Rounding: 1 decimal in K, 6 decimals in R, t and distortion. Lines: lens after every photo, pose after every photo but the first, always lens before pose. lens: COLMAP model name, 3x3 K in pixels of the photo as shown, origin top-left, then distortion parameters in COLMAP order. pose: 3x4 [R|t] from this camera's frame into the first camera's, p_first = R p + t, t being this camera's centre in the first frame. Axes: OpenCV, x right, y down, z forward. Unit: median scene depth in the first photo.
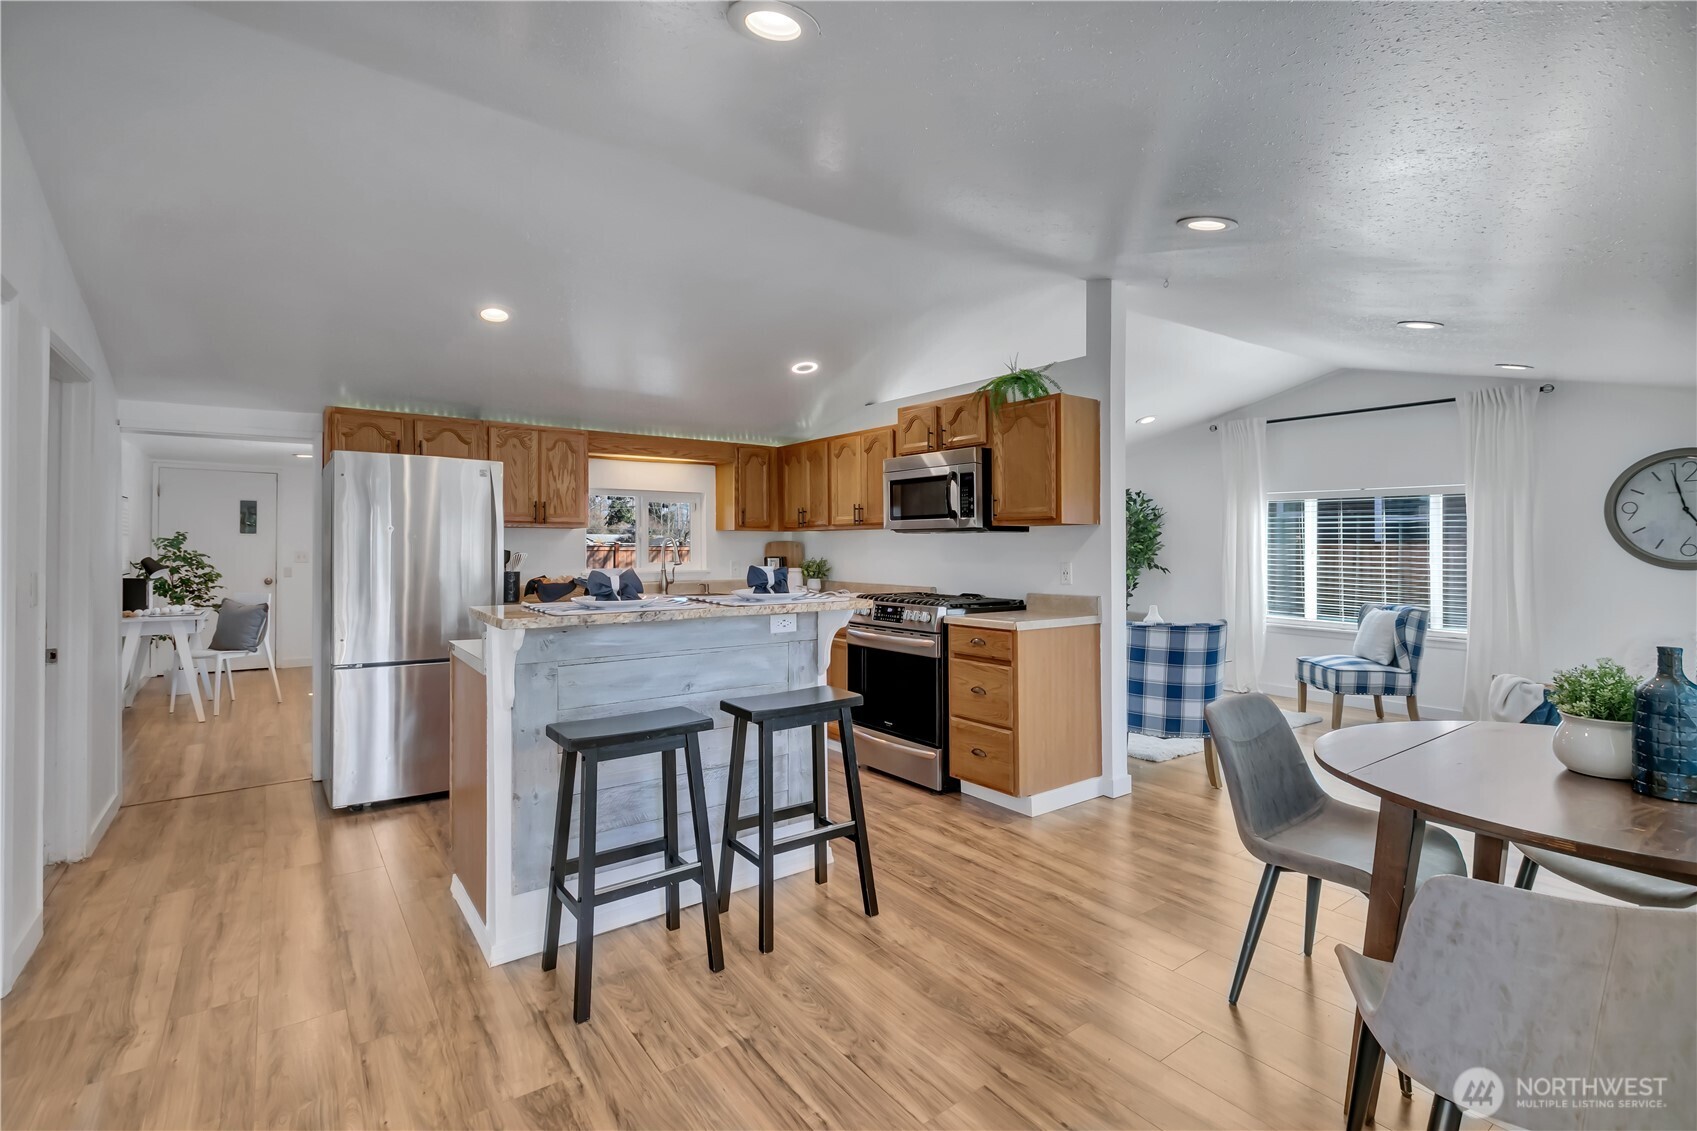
lens RADIAL K [[784.3, 0, 866.4], [0, 784.3, 523.4], [0, 0, 1]] dist [-0.002828, -0.000600]
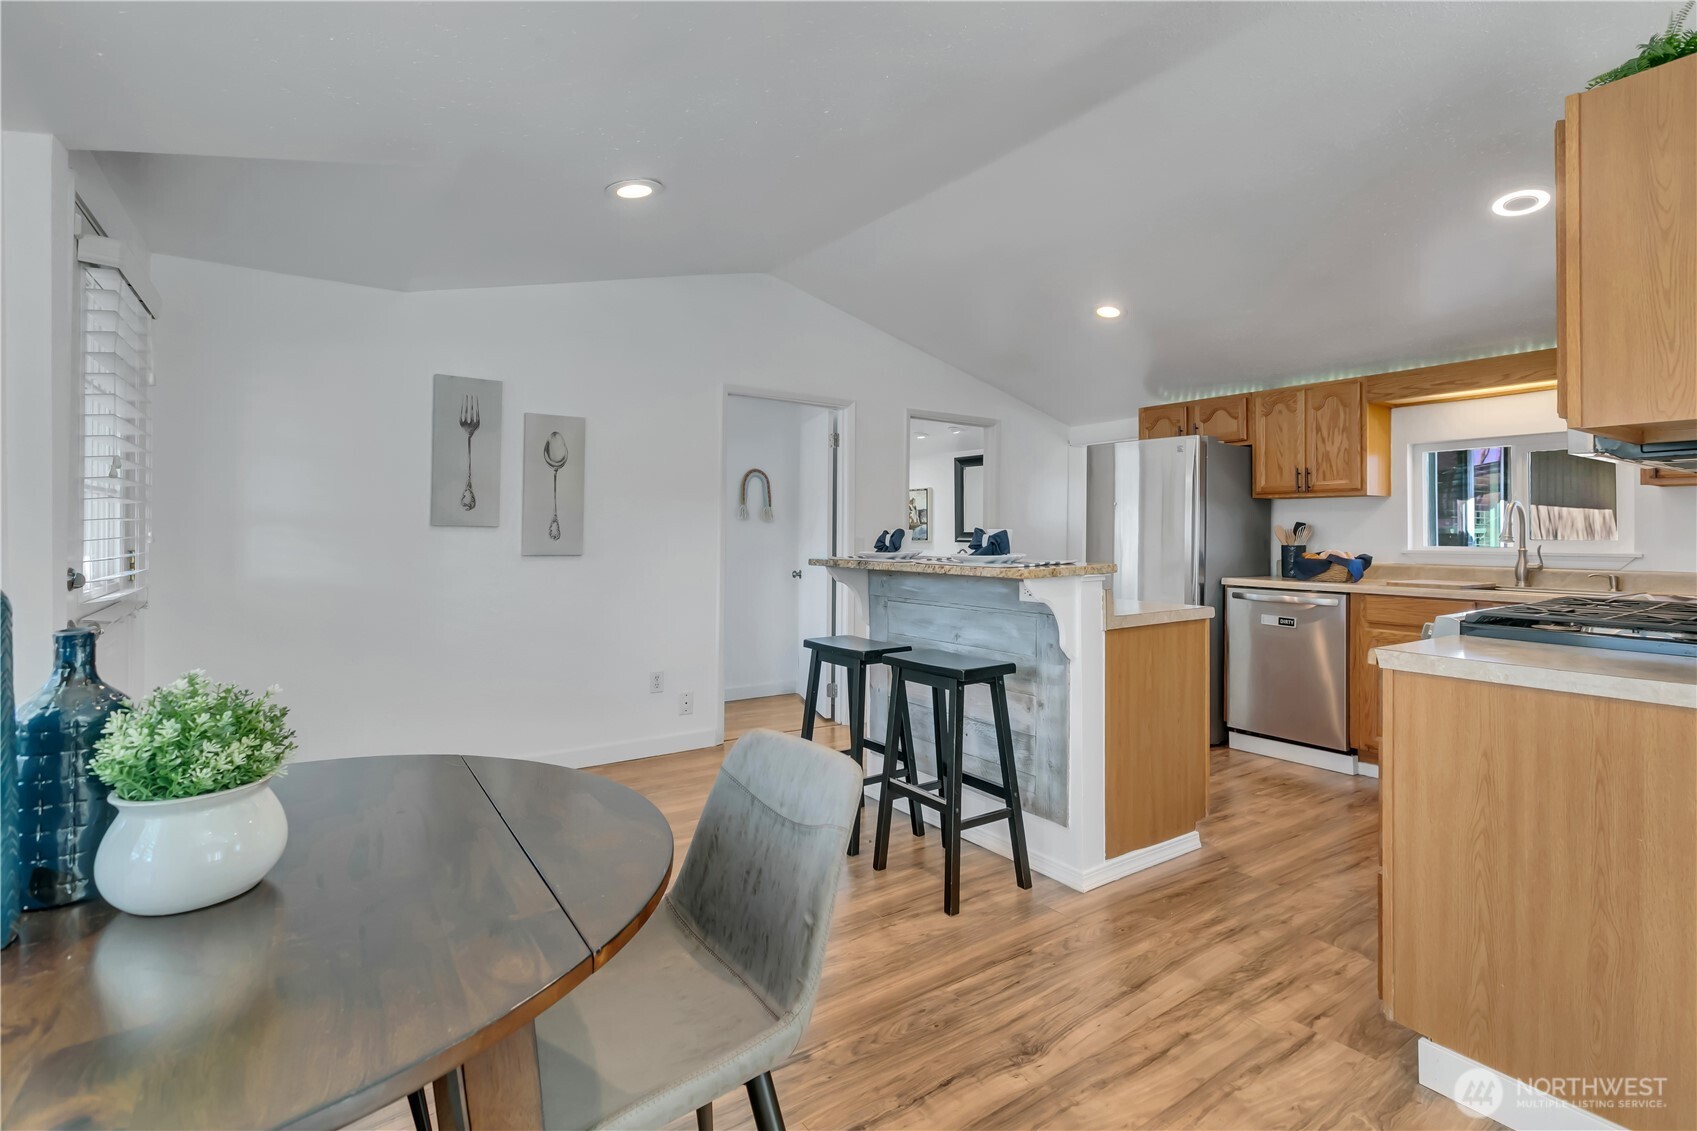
lens RADIAL K [[784.3, 0, 855.5], [0, 784.3, 509.7], [0, 0, 1]] dist [-0.002828, -0.000600]
pose [[-0.030338, -0.028301, -0.999139, 0.593635], [0.027419, 0.999199, -0.029135, 0.038194], [0.999164, -0.028279, -0.029537, 0.598509]]
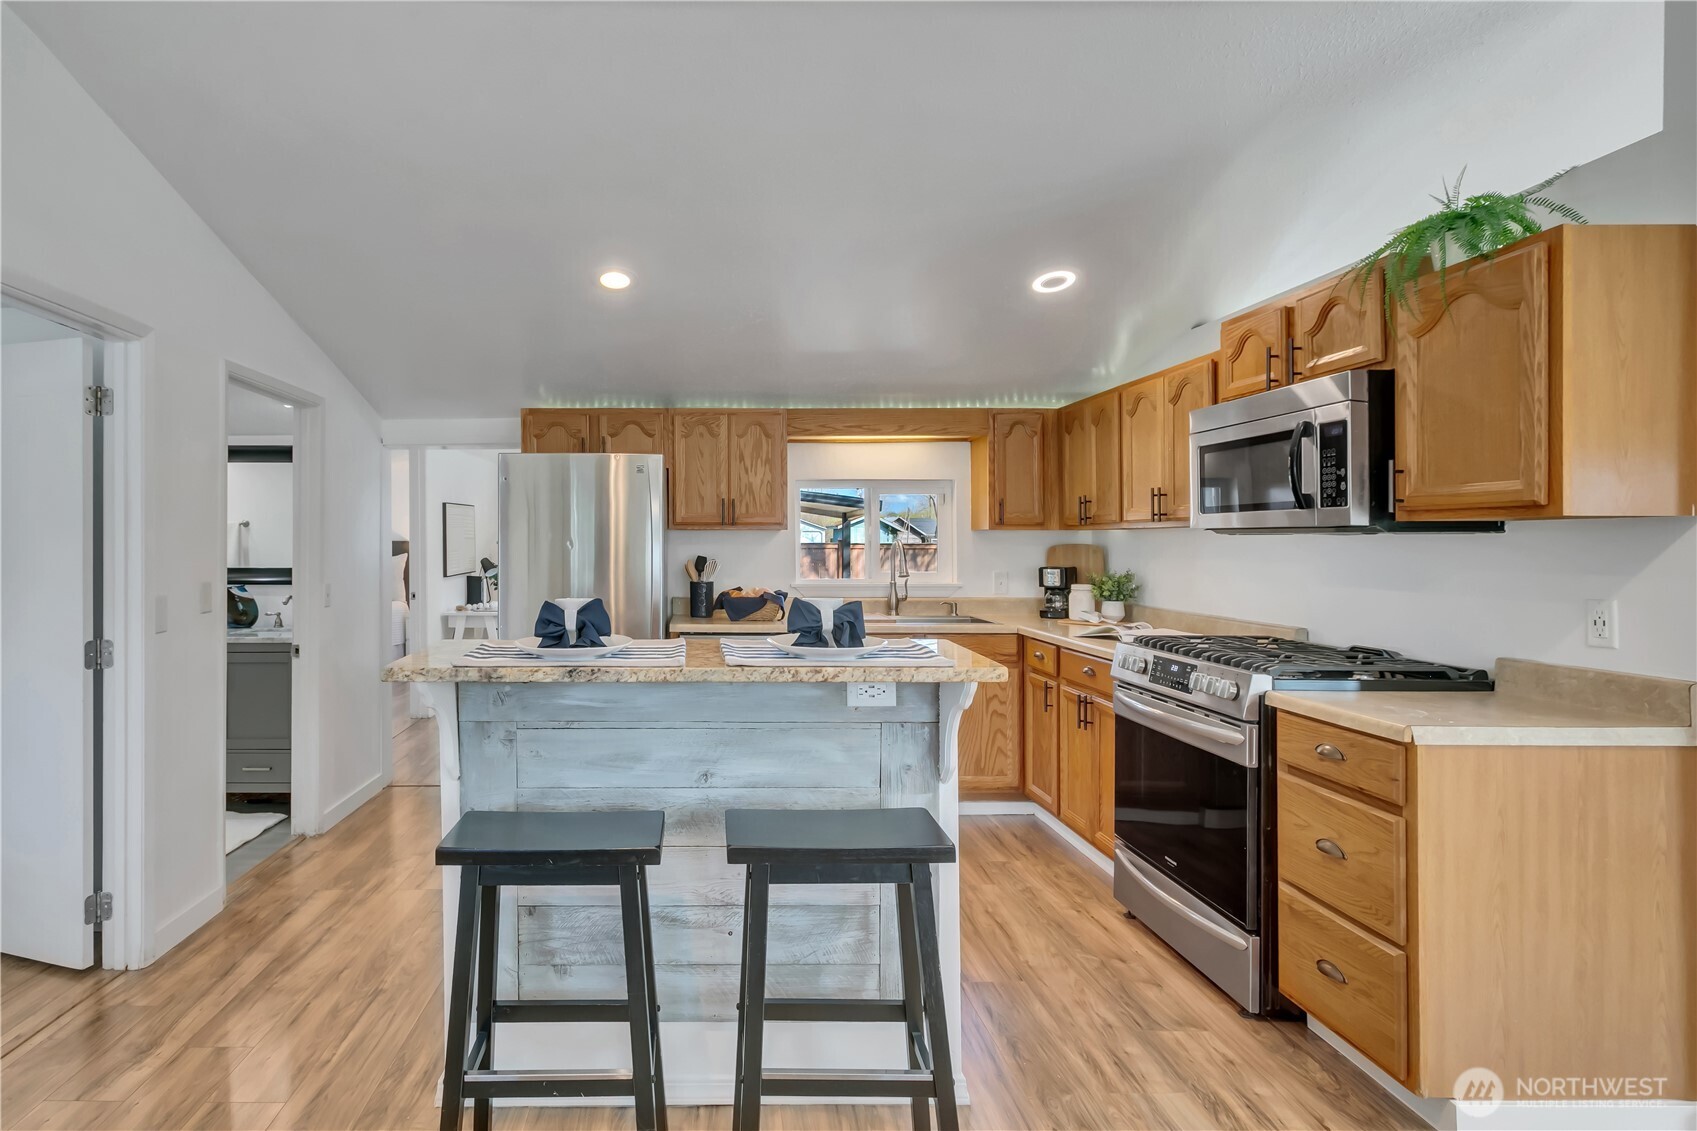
lens RADIAL K [[876.5, 0, 691.0], [0, 876.5, 535.3], [0, 0, 1]] dist [-0.003507, 0.001934]
pose [[0.792322, -0.004872, -0.610084, 0.145695], [0.018511, 0.999700, 0.016057, -0.005721], [0.609822, -0.024015, 0.792174, 0.273140]]
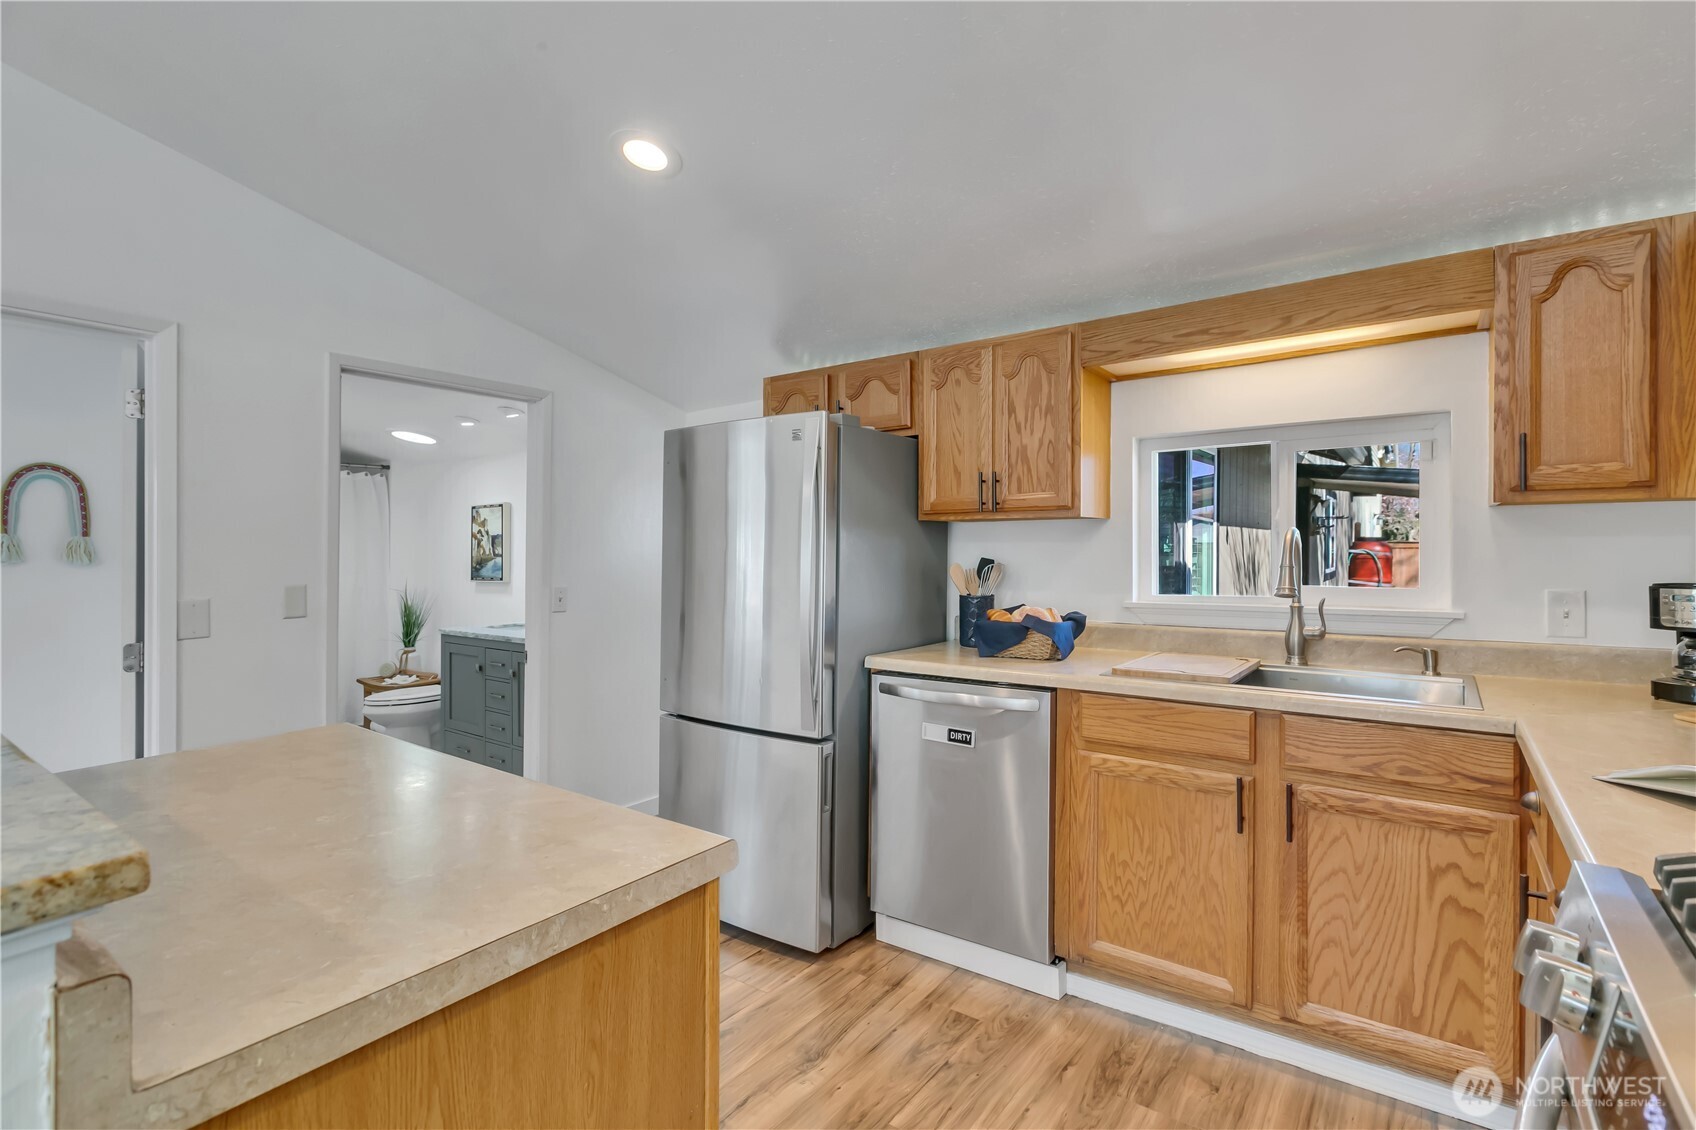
lens RADIAL K [[783.8, 0, 858.0], [0, 783.8, 552.7], [0, 0, 1]] dist [-0.002828, -0.000600]
pose [[0.287893, 0.004327, -0.957653, 0.107798], [0.039245, 0.999096, 0.016313, 0.019255], [0.956858, -0.042279, 0.287463, 0.880930]]
